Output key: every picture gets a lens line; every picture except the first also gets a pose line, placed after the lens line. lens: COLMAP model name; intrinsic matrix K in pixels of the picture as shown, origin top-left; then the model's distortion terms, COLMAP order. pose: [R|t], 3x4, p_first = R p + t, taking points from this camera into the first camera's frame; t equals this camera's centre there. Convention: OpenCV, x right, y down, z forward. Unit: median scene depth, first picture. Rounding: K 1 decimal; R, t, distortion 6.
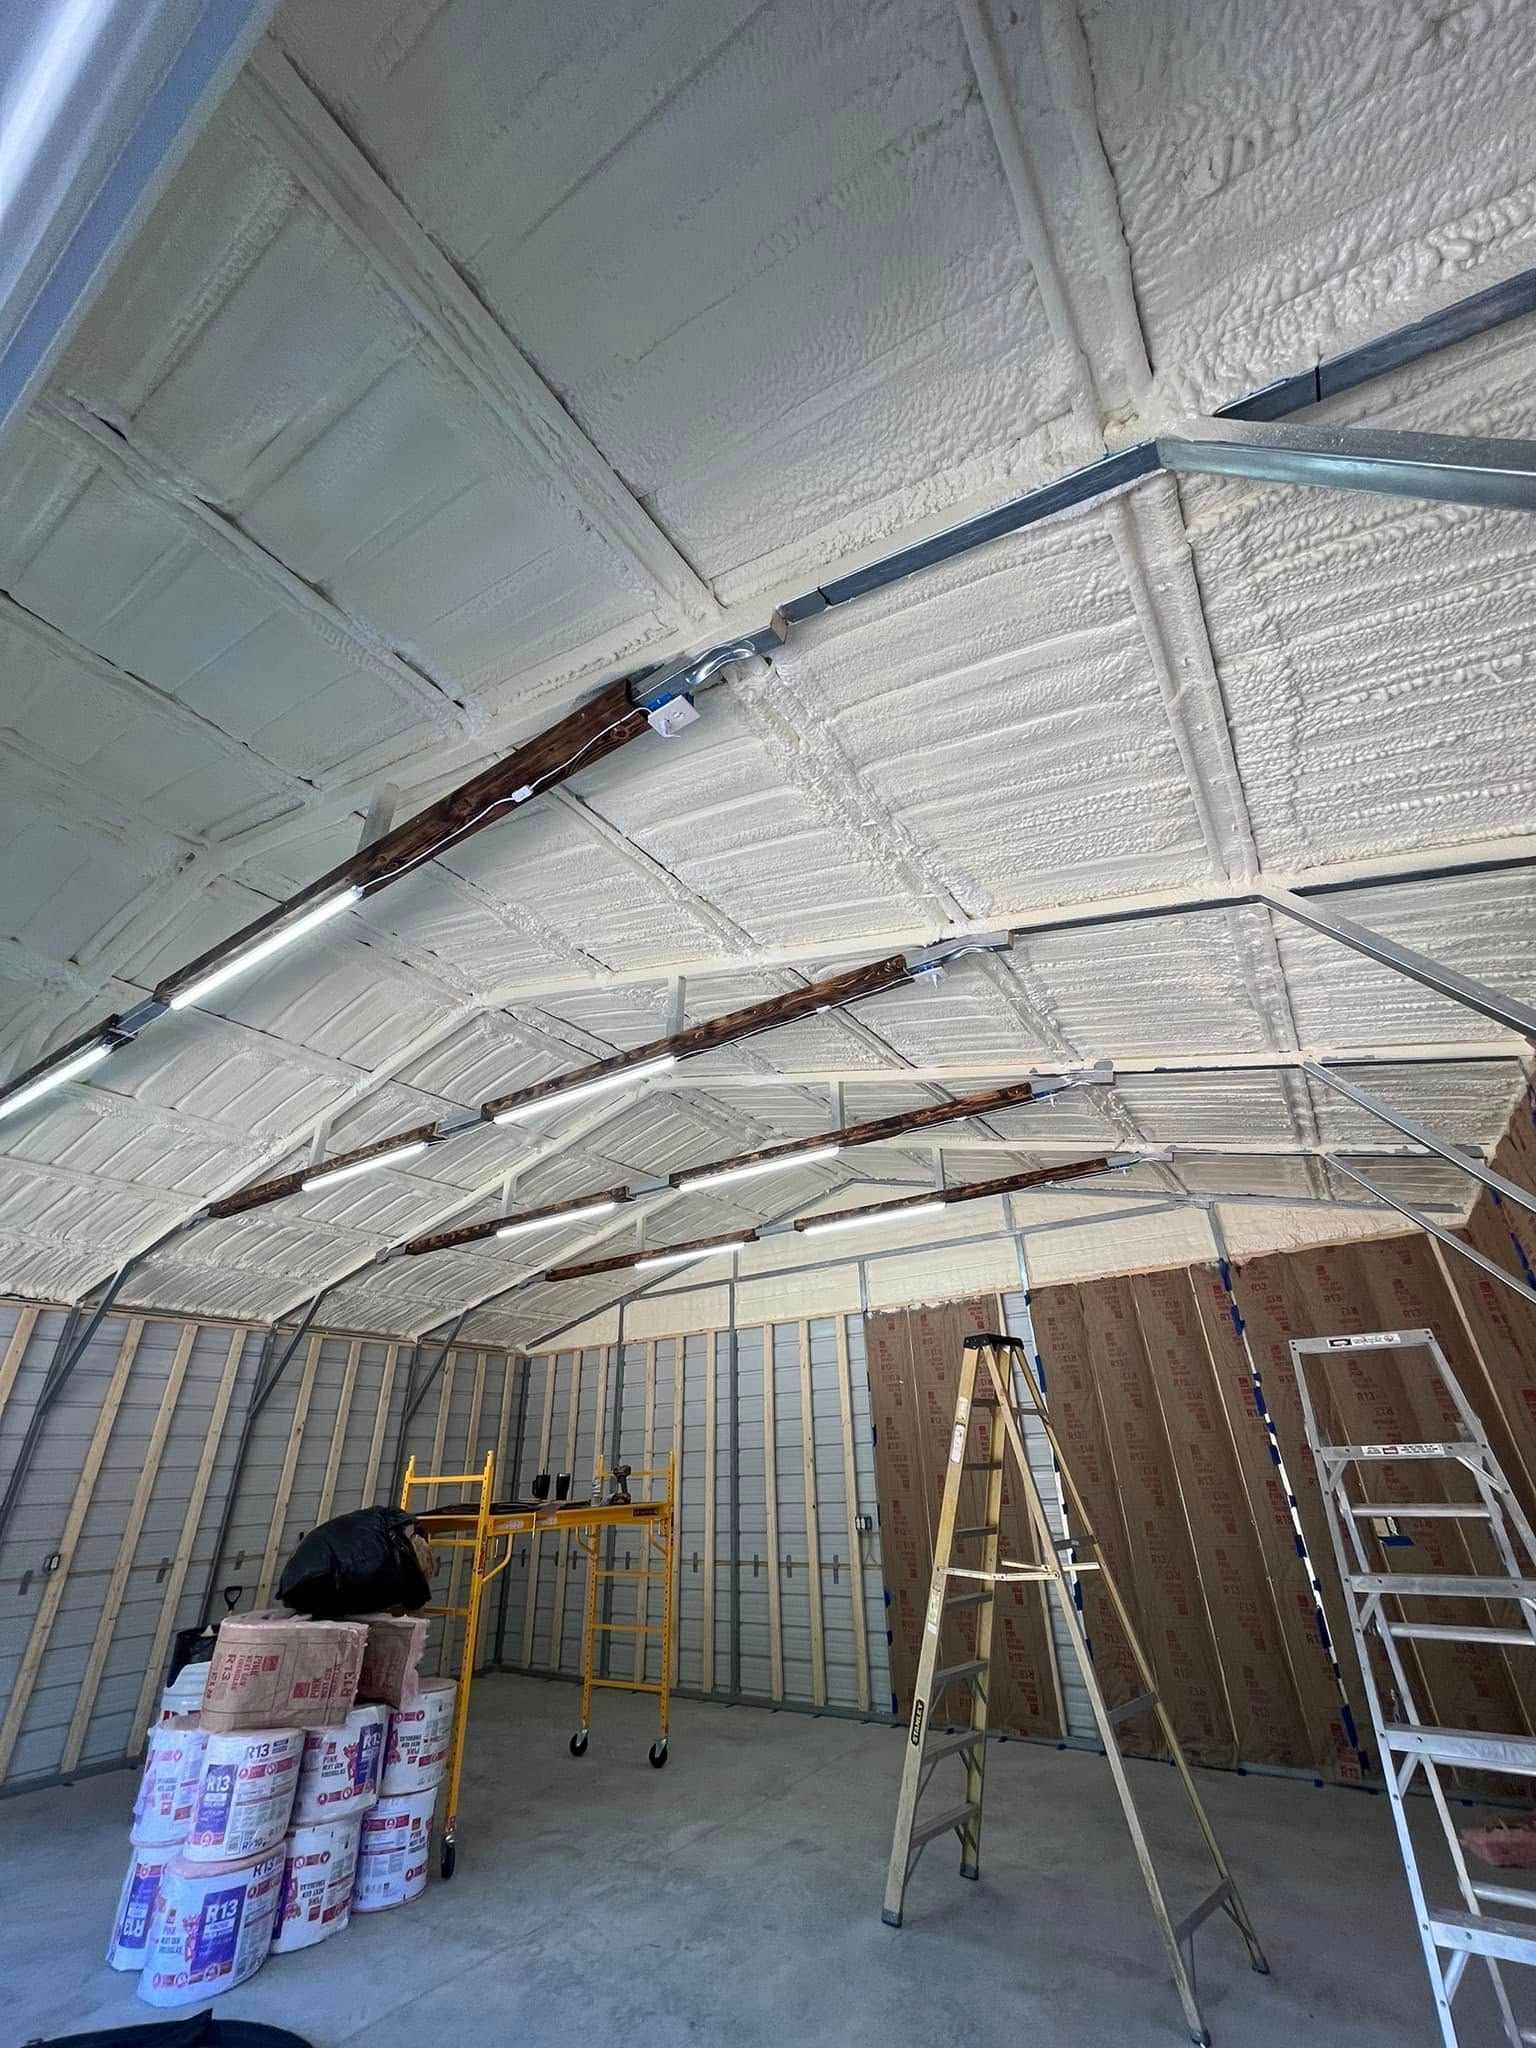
lens RADIAL K [[831.6, 0, 768.2], [0, 831.6, 1027.5], [0, 0, 1]] dist [-0.000510, -0.001655]
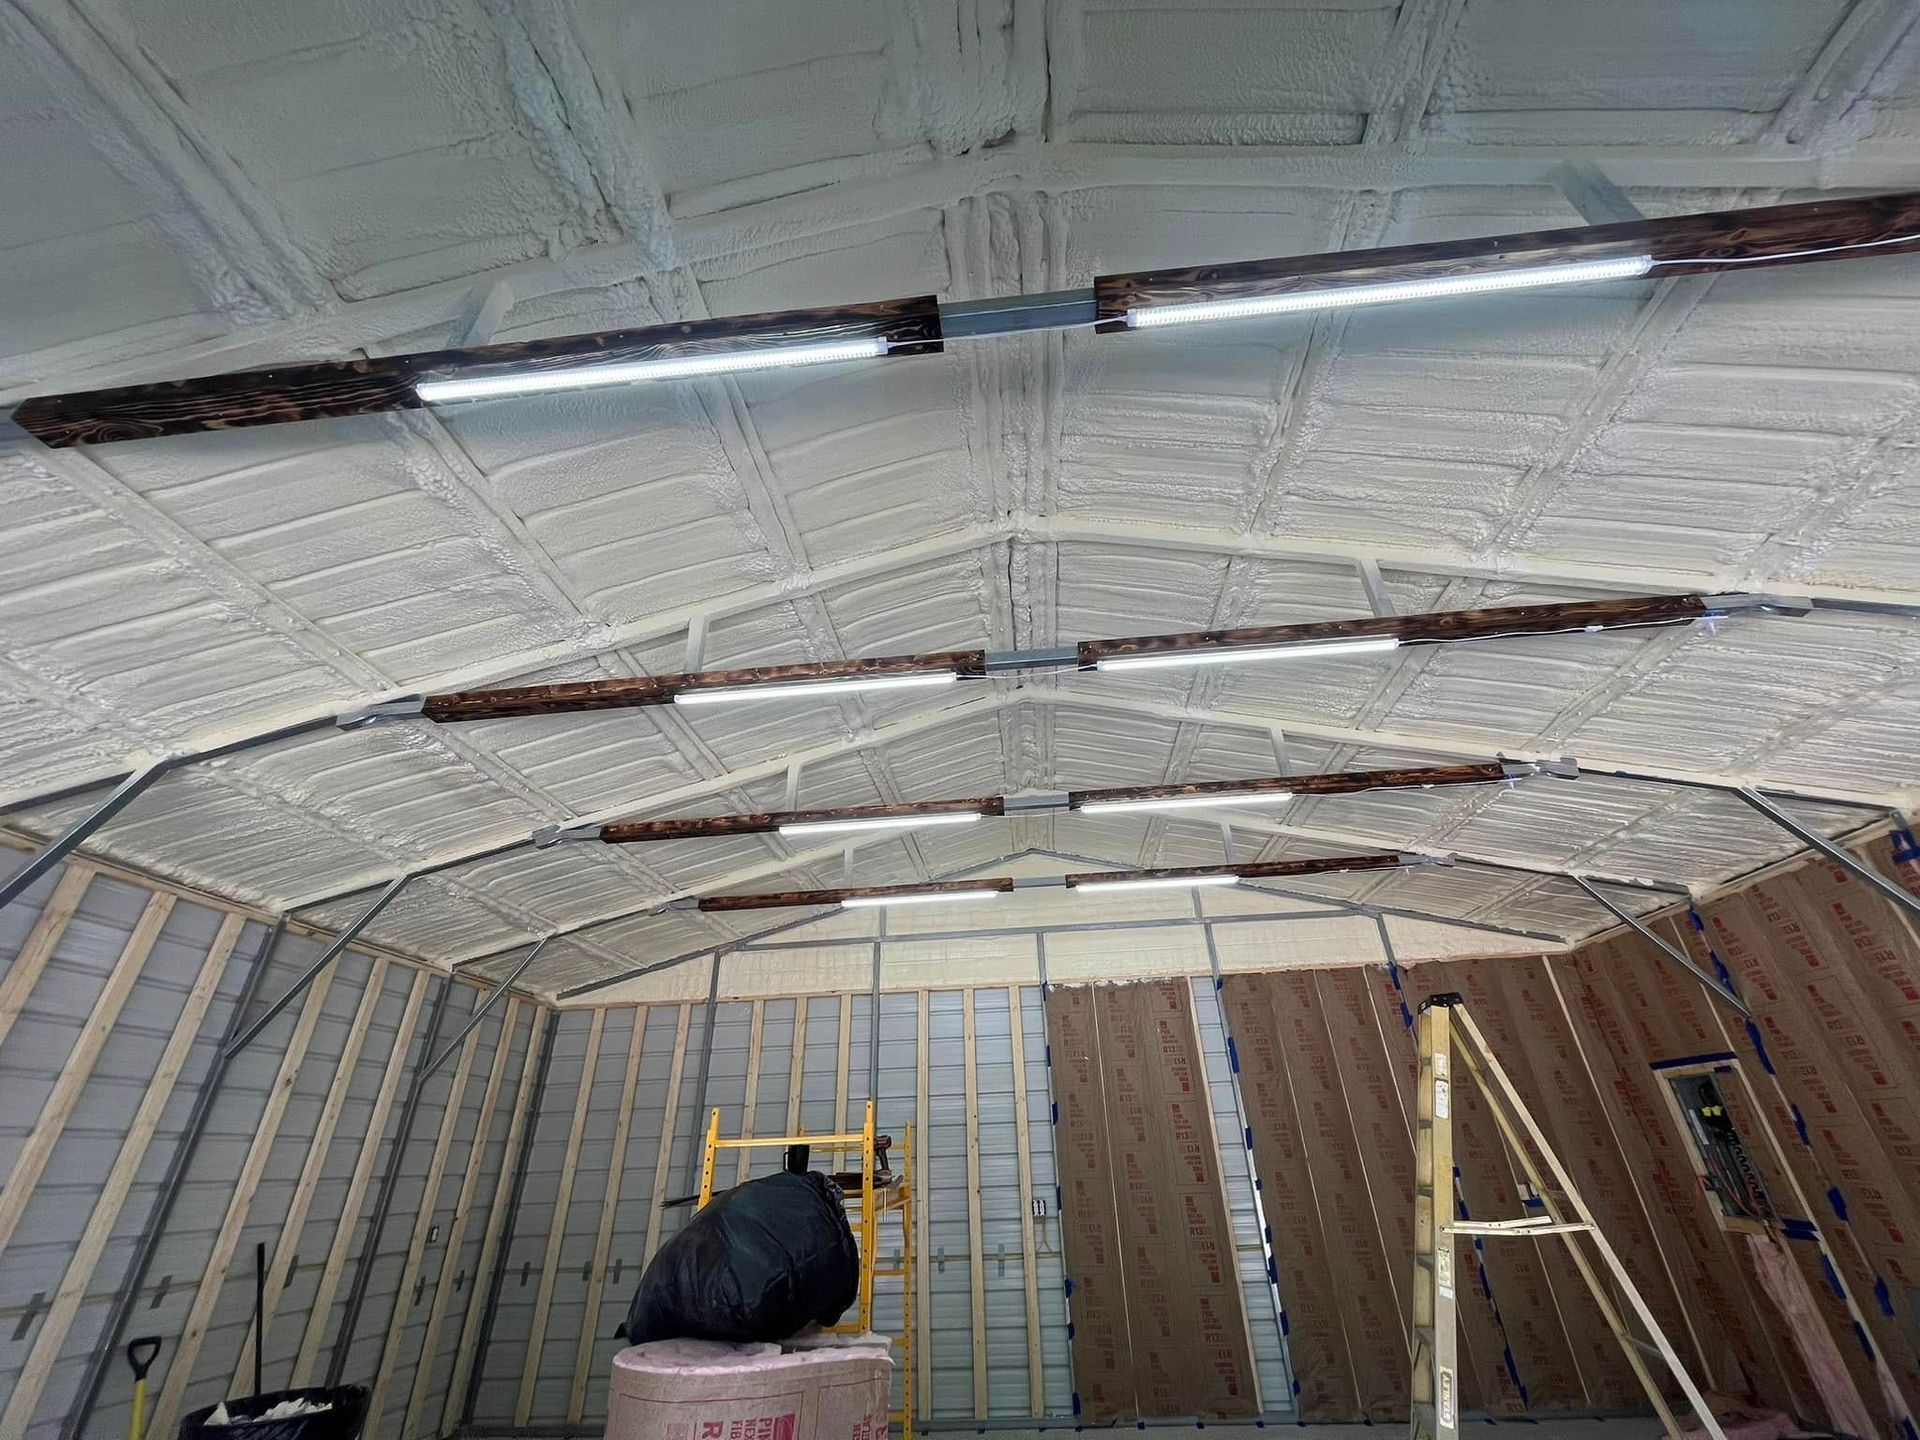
lens RADIAL K [[779.7, 0, 961.5], [0, 779.7, 711.0], [0, 0, 1]] dist [-0.000510, -0.001655]
pose [[0.875903, 0.243490, 0.416542, -0.485244], [-0.219931, 0.969904, -0.104487, 0.170512], [-0.429447, -0.000090, 0.903092, 0.253036]]
